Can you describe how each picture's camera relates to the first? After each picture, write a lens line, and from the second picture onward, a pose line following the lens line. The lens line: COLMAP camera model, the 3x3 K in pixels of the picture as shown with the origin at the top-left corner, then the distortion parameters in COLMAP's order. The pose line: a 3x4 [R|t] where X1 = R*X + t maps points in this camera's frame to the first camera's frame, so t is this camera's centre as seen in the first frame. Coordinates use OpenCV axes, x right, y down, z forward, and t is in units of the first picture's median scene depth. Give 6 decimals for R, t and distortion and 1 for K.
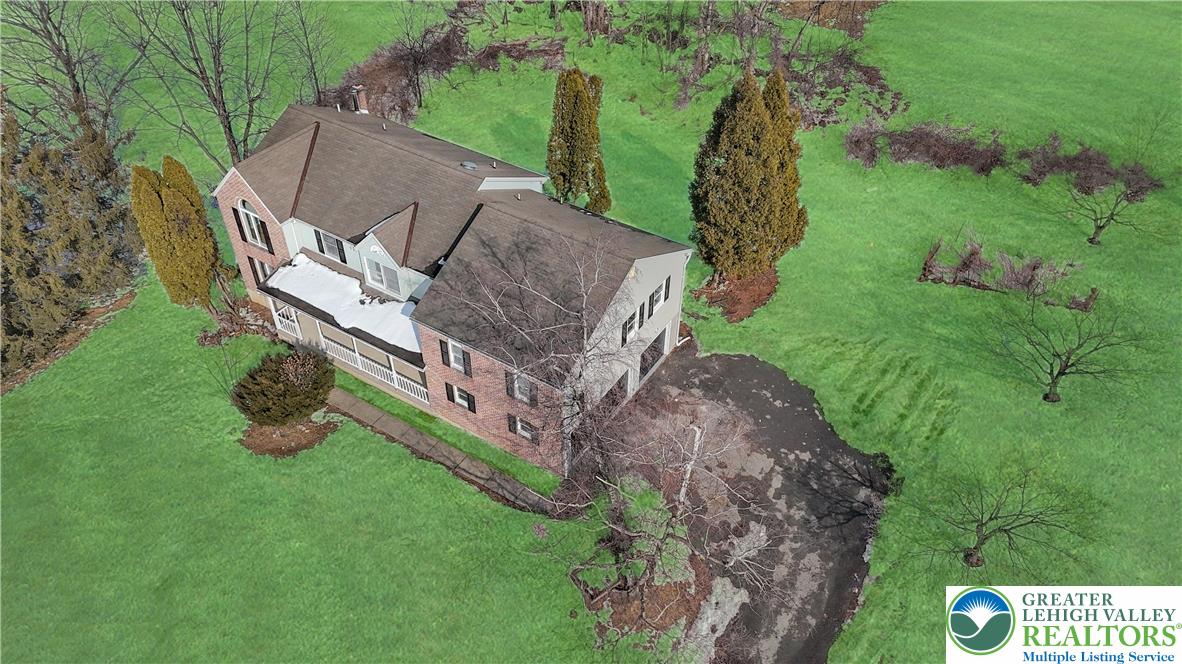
lens RADIAL K [[865.7, 0, 594.3], [0, 865.7, 331.5], [0, 0, 1]] dist [0.091950, -0.054457]
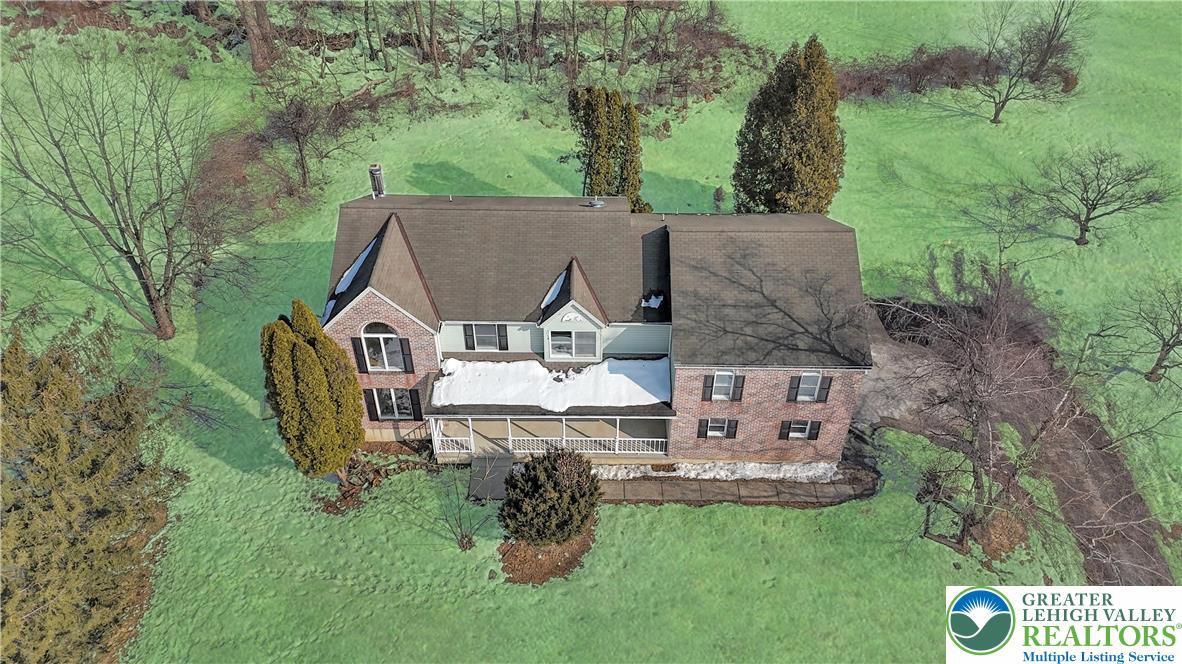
lens RADIAL K [[865.7, 0, 596.0], [0, 865.7, 329.0], [0, 0, 1]] dist [0.091950, -0.054457]
pose [[0.844899, -0.349110, 0.405300, -0.554038], [0.354528, 0.932822, 0.064441, -0.121324], [-0.400569, 0.089244, 0.911910, 0.156145]]
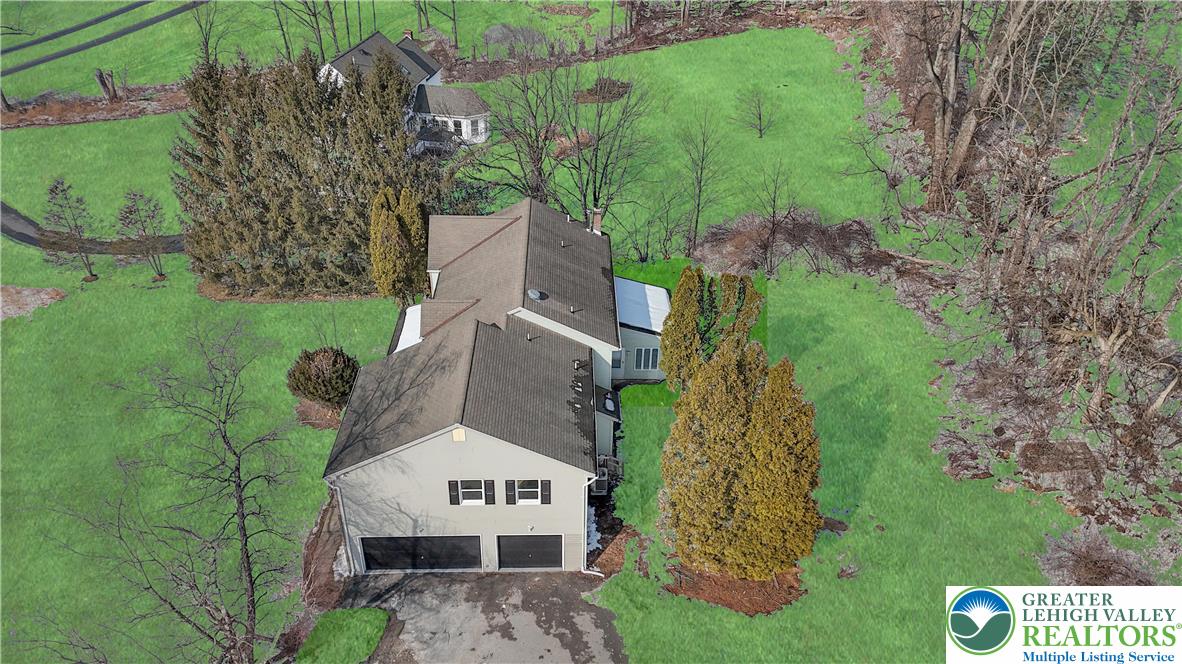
lens RADIAL K [[865.7, 0, 594.4], [0, 865.7, 329.9], [0, 0, 1]] dist [0.091950, -0.054457]
pose [[0.560396, 0.453294, -0.693167, 0.629093], [-0.549032, 0.829934, 0.098863, -0.293285], [0.620097, 0.325169, 0.713964, 0.295164]]
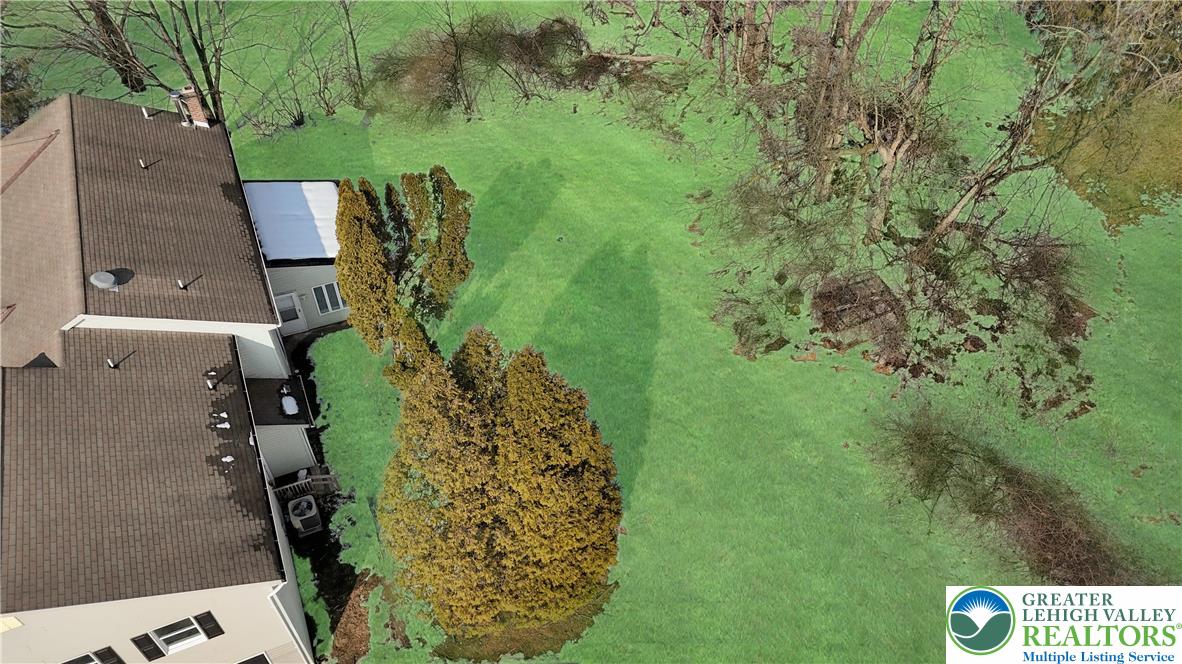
lens RADIAL K [[865.7, 0, 589.4], [0, 865.7, 334.8], [0, 0, 1]] dist [0.091950, -0.054457]
pose [[0.828896, 0.409401, -0.381212, 0.407234], [-0.365052, 0.912232, 0.185929, -0.399220], [0.423873, -0.014954, 0.905598, 0.540517]]
